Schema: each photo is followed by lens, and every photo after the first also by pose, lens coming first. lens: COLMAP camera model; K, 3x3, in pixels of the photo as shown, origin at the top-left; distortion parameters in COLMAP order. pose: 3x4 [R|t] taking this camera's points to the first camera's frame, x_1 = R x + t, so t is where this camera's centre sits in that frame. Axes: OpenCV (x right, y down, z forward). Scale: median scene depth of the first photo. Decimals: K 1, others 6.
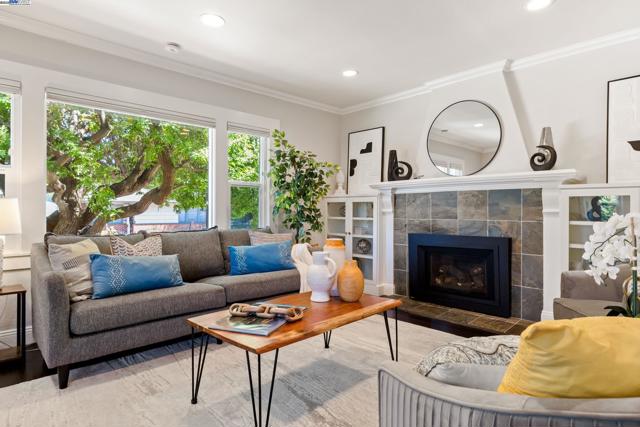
lens RADIAL K [[357.8, 0, 316.8], [0, 357.8, 209.7], [0, 0, 1]] dist [0.001972, 0.002108]
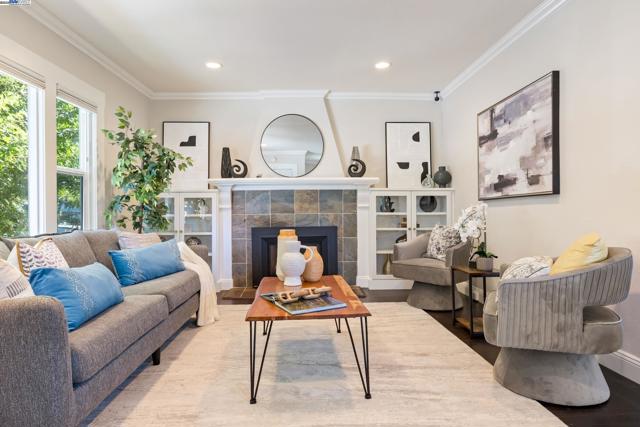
lens RADIAL K [[377.6, 0, 317.1], [0, 377.6, 212.6], [0, 0, 1]] dist [0.002027, 0.002345]
pose [[0.672817, -0.012710, 0.739699, -0.484554], [0.006766, 0.999916, 0.011027, 0.010545], [-0.739778, -0.002414, 0.672847, 0.097389]]
